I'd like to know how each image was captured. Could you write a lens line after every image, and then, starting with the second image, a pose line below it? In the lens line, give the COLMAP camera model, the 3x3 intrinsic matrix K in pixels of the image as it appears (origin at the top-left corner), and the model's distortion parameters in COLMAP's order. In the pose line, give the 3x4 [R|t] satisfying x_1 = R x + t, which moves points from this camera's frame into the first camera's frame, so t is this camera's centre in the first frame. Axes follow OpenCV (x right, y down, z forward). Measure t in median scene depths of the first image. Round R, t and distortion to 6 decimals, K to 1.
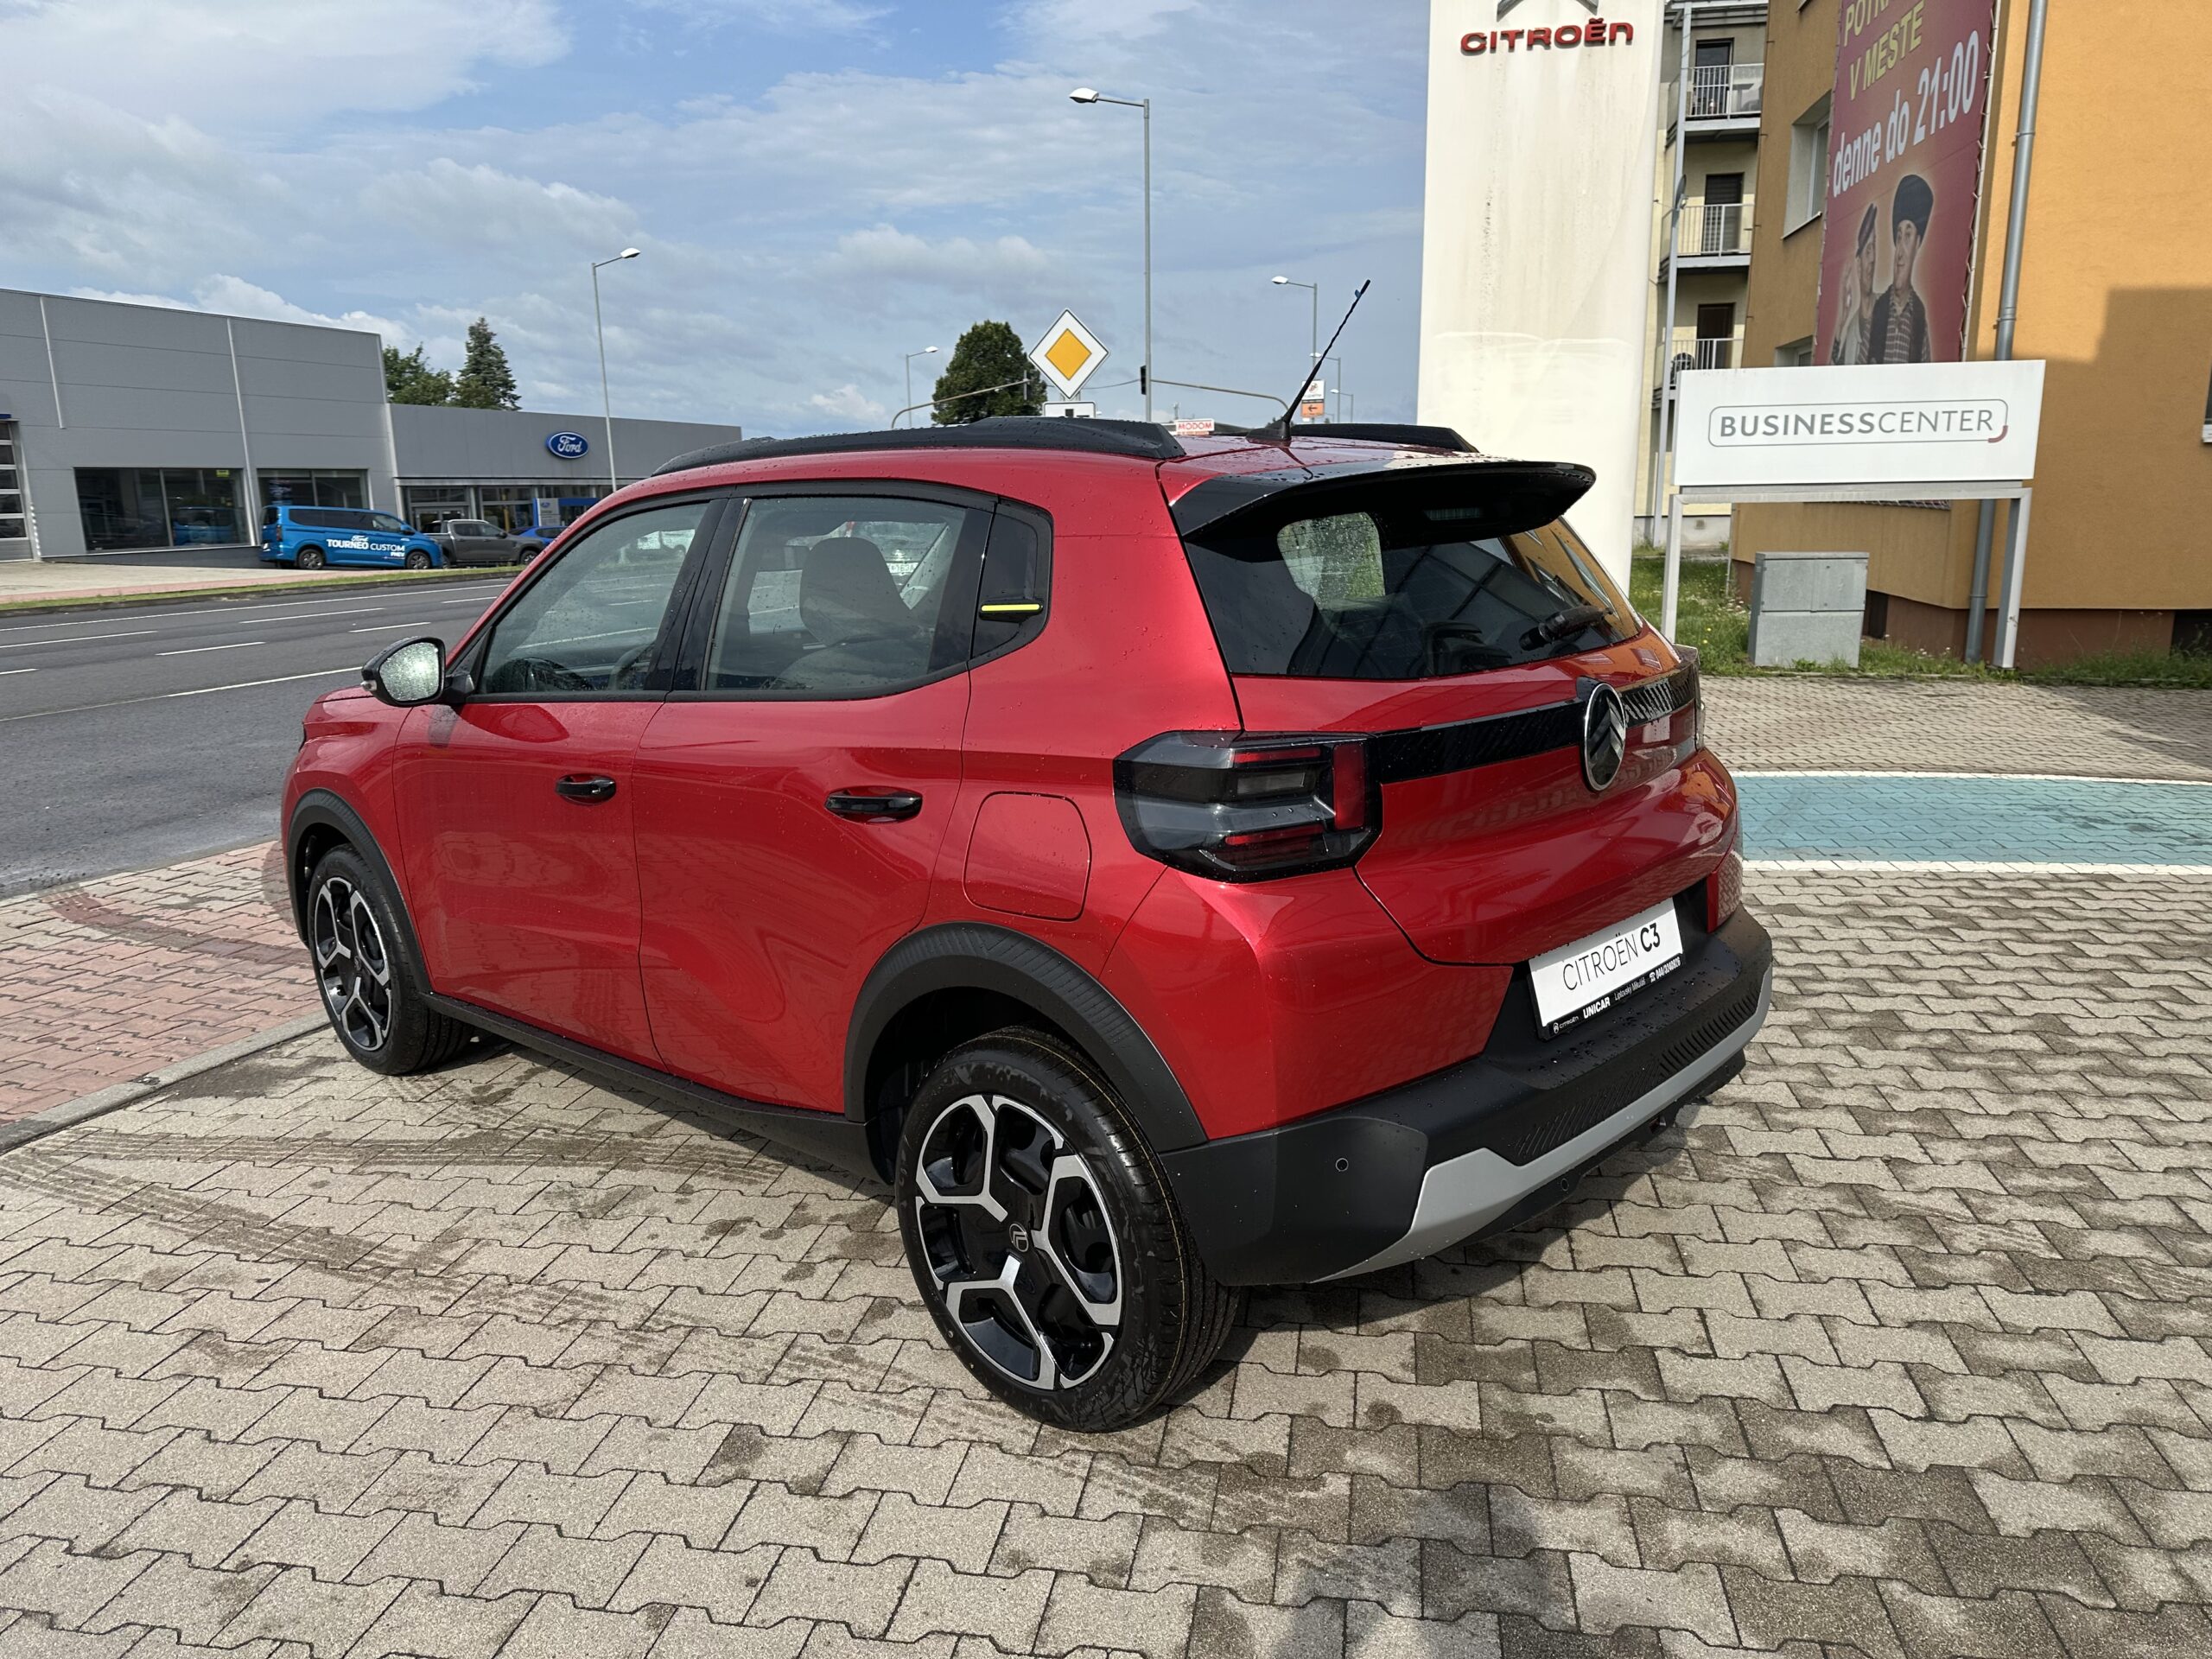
lens RADIAL K [[1555.2, 0, 1097.2], [0, 1555.2, 827.4], [0, 0, 1]] dist [0.022461, -0.033422]
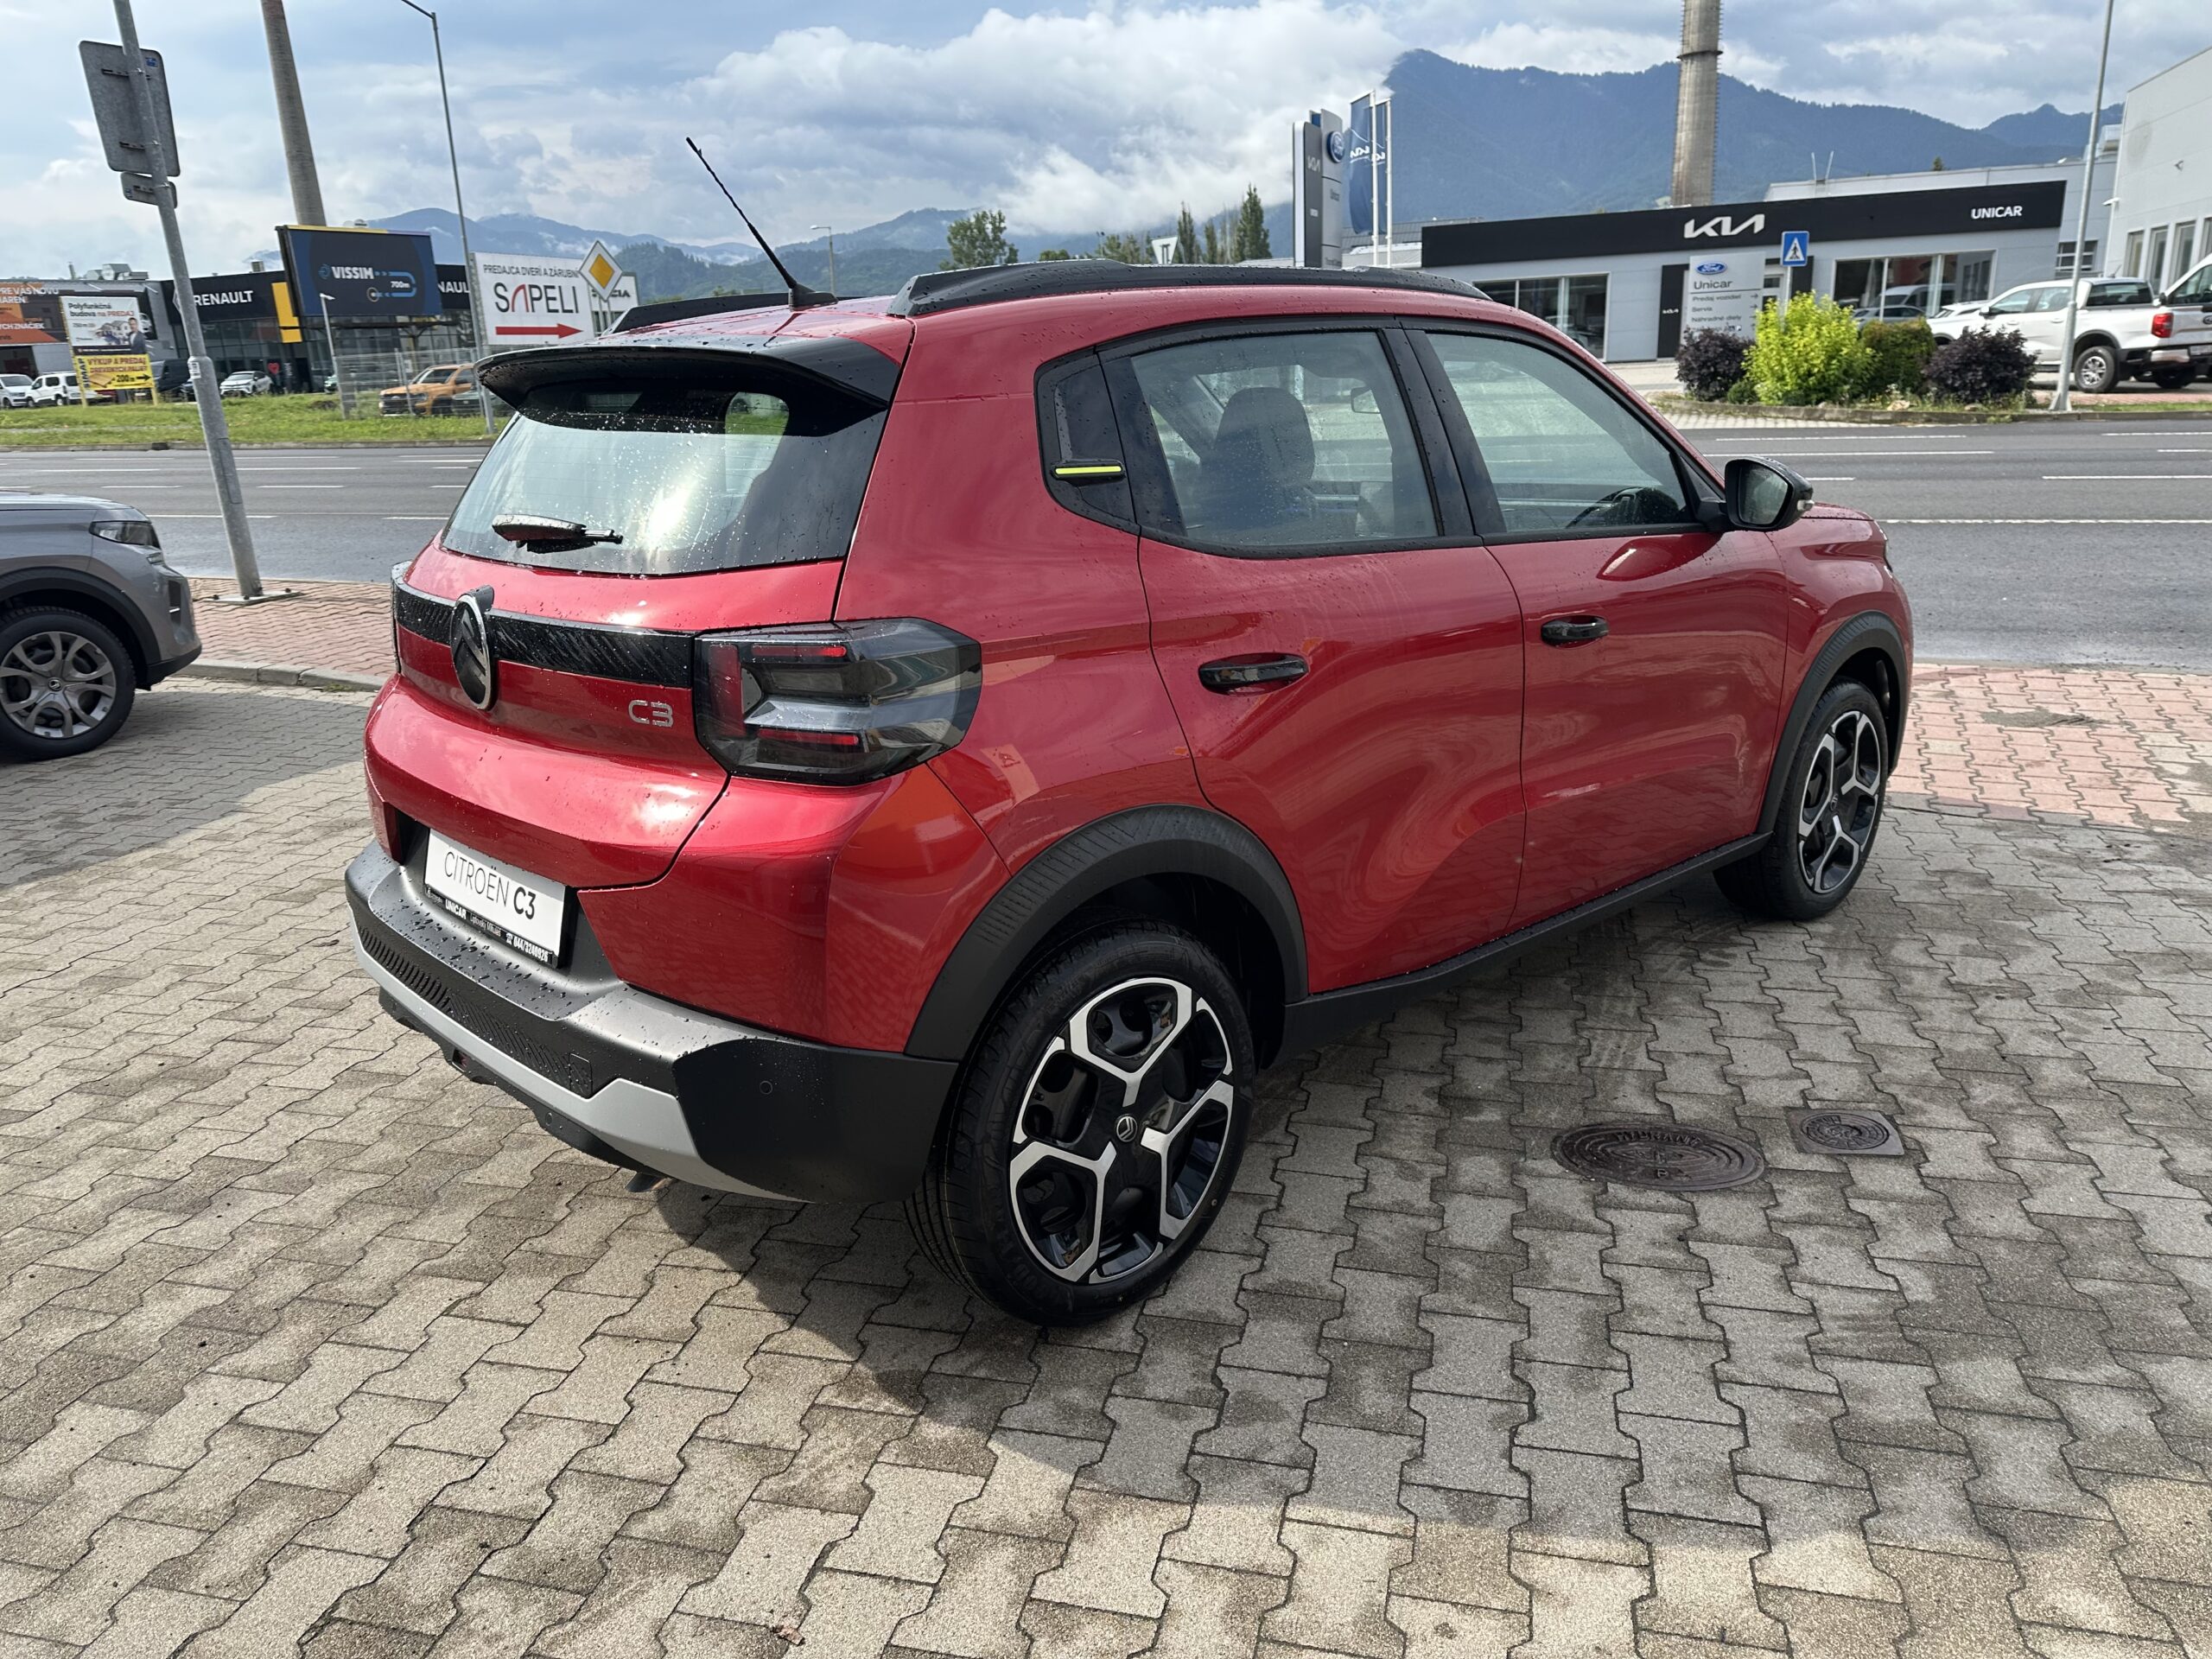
lens RADIAL K [[1555.2, 0, 1097.2], [0, 1555.2, 827.4], [0, 0, 1]] dist [0.022461, -0.033422]
pose [[-0.067242, 0.313881, -0.947078, 0.949070], [-0.164035, 0.932832, 0.320806, -0.250341], [0.984160, 0.176926, -0.011238, 1.087171]]
